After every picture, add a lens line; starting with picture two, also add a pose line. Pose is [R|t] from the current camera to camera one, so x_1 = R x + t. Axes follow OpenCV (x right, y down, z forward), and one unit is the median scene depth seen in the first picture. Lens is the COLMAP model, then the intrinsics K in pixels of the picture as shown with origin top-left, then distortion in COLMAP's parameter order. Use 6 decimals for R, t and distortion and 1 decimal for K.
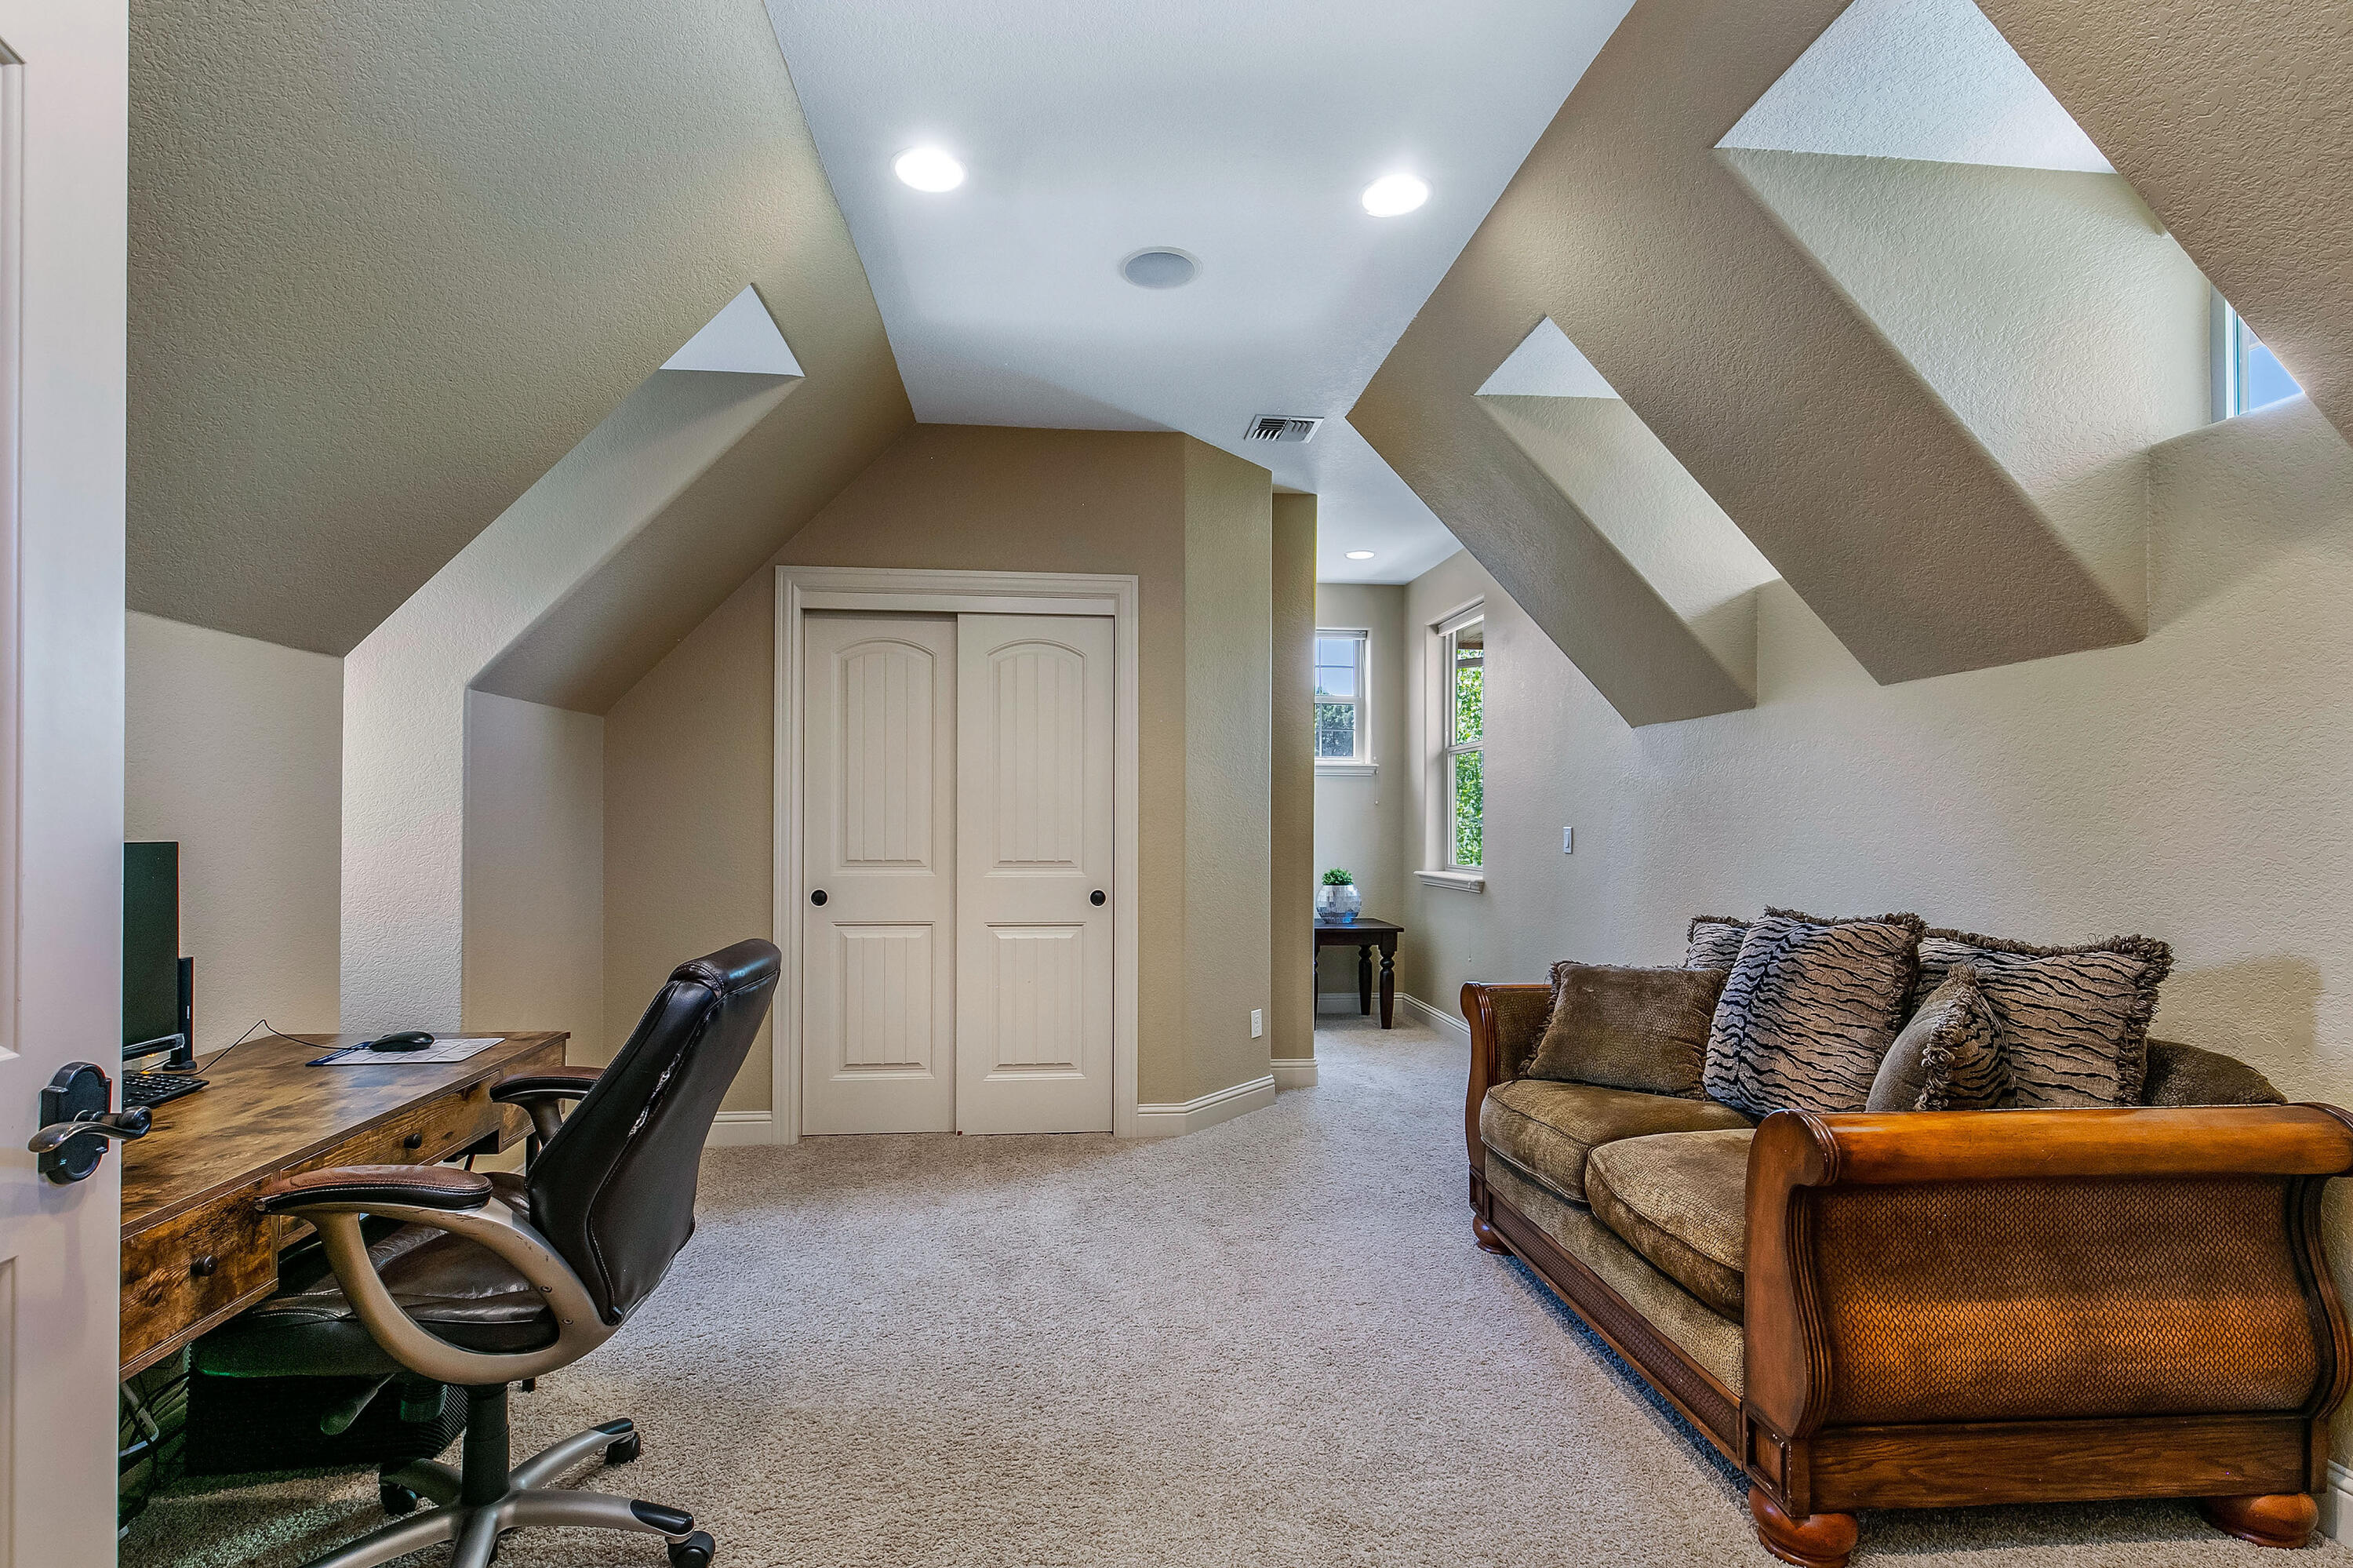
lens RADIAL K [[1075.9, 0, 1176.5], [0, 1075.9, 799.8], [0, 0, 1]] dist [0.002108, 0.000431]
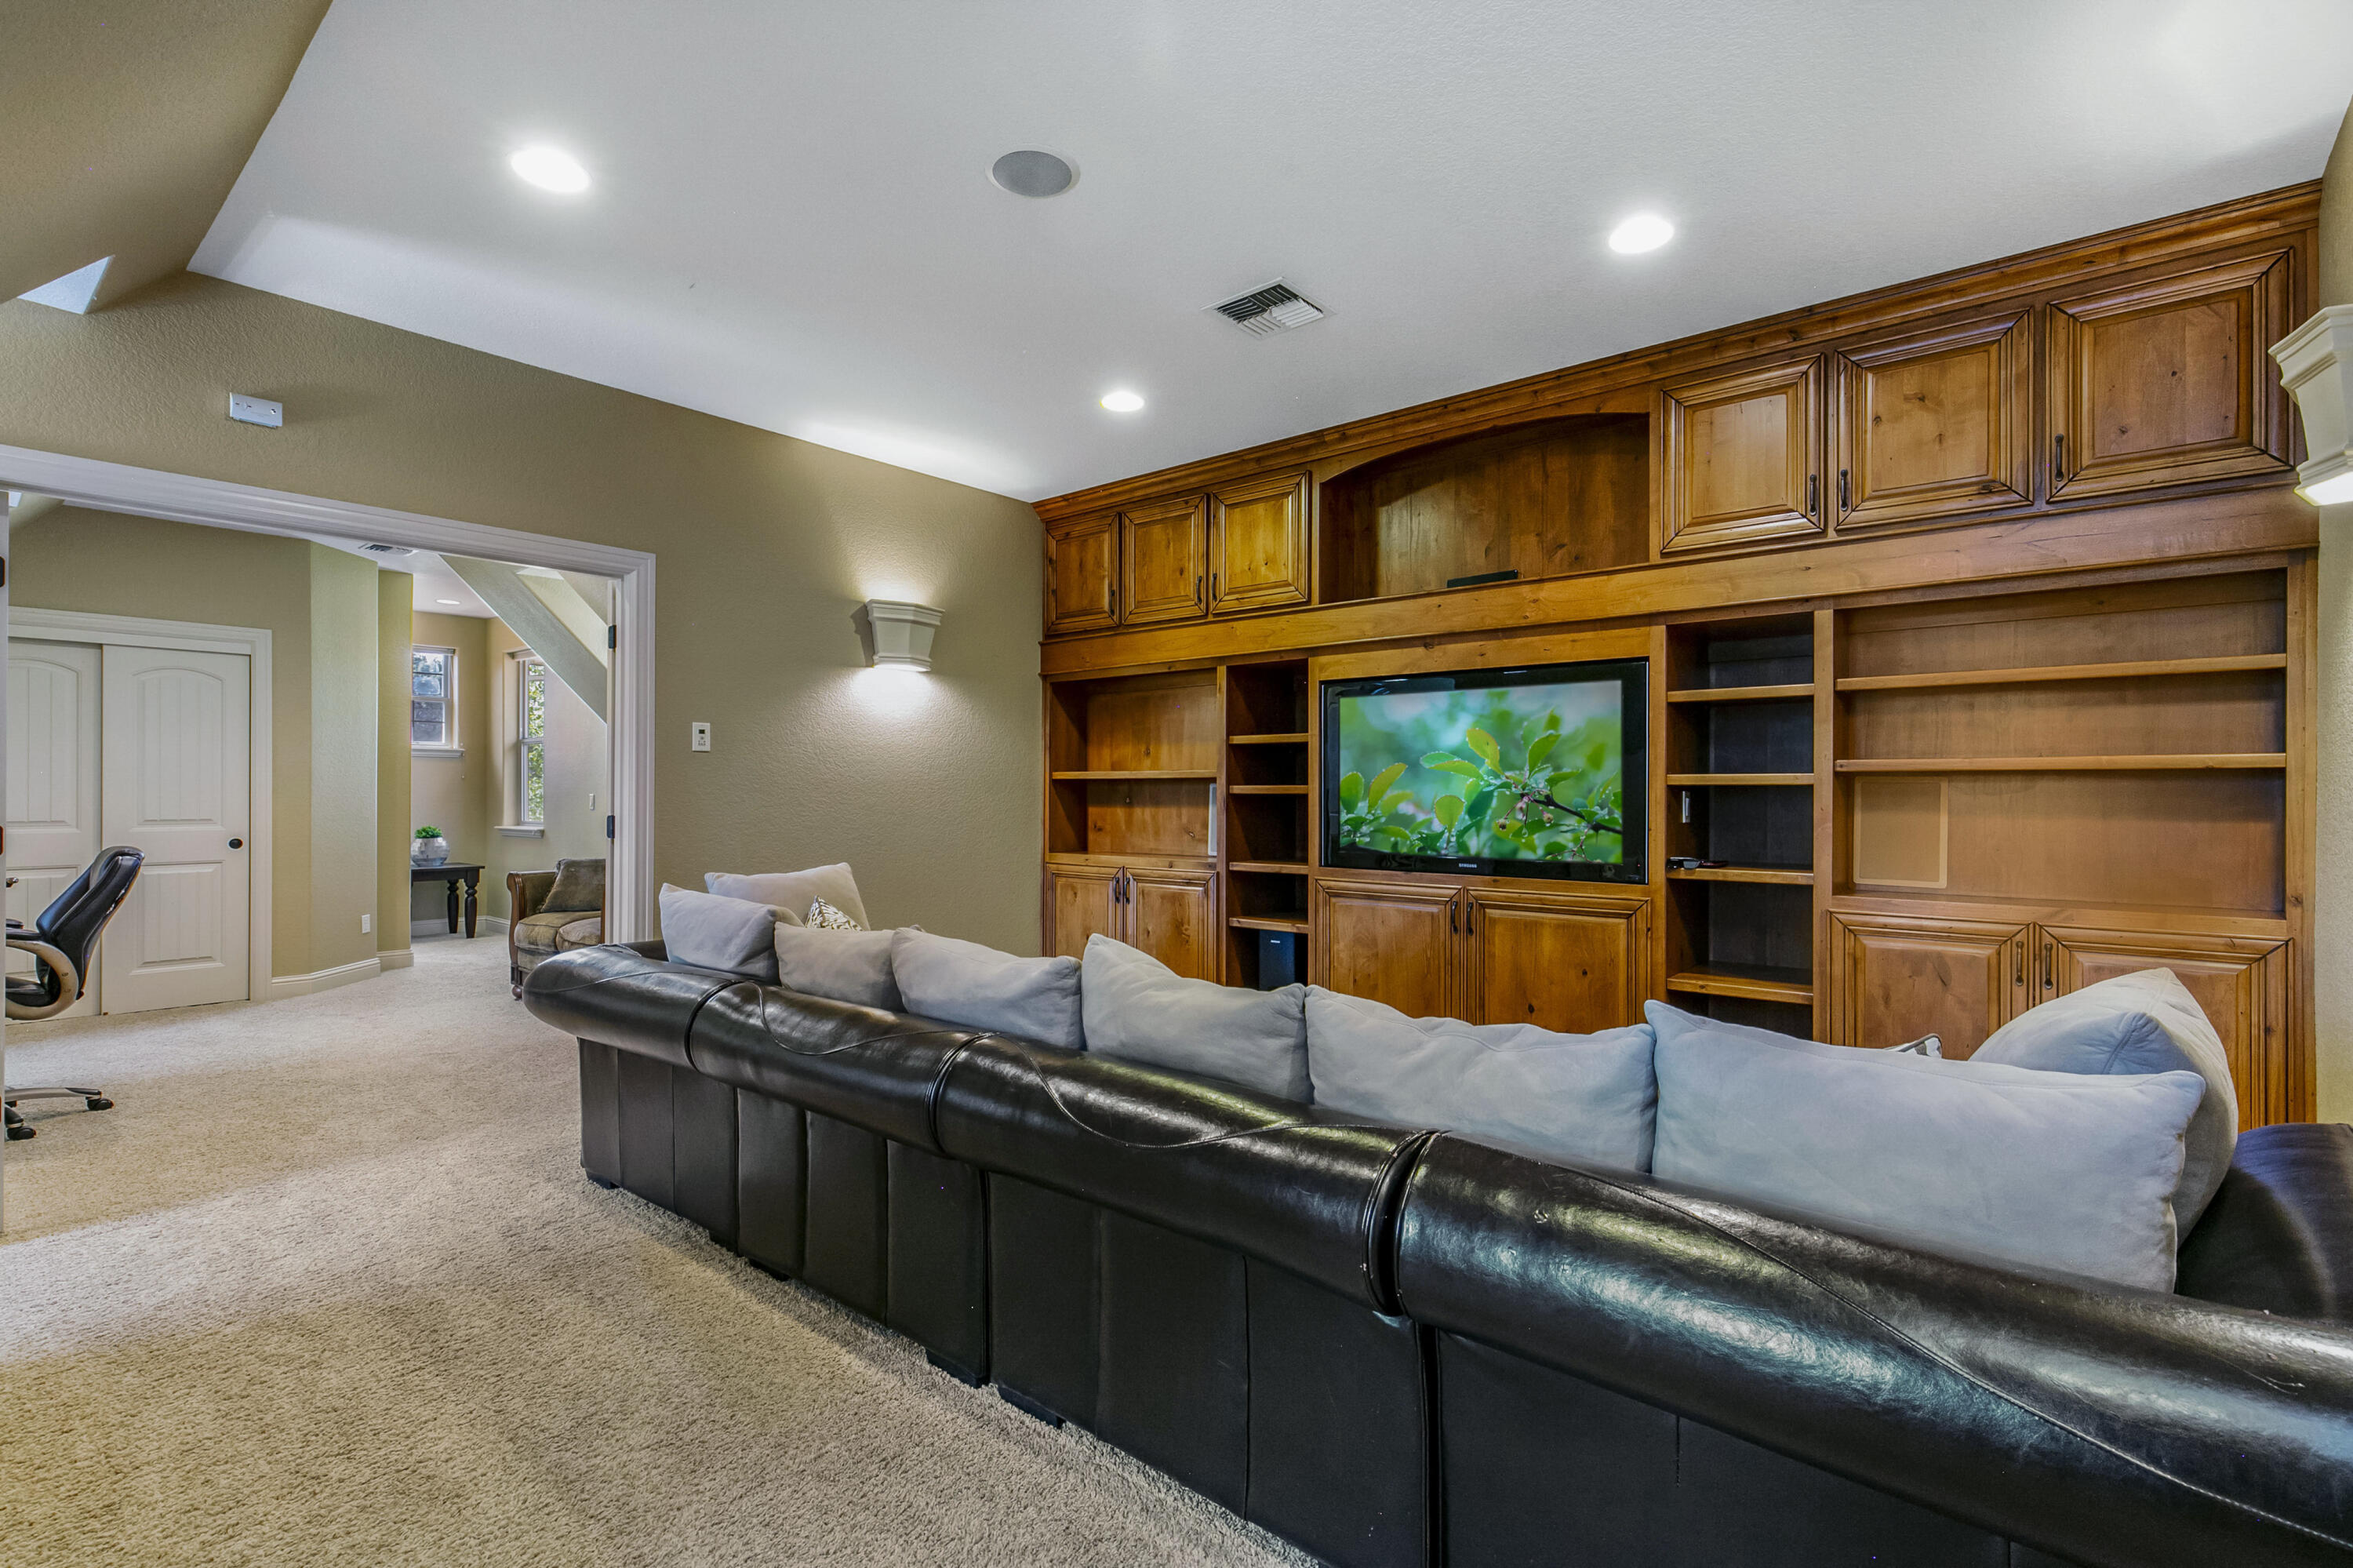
lens RADIAL K [[1075.9, 0, 1181.9], [0, 1075.9, 784.2], [0, 0, 1]] dist [0.002108, 0.000431]
pose [[0.722464, -0.001791, 0.691406, -0.120458], [-0.009255, 0.999882, 0.012260, -0.016646], [-0.691347, -0.015257, 0.722362, -0.745760]]
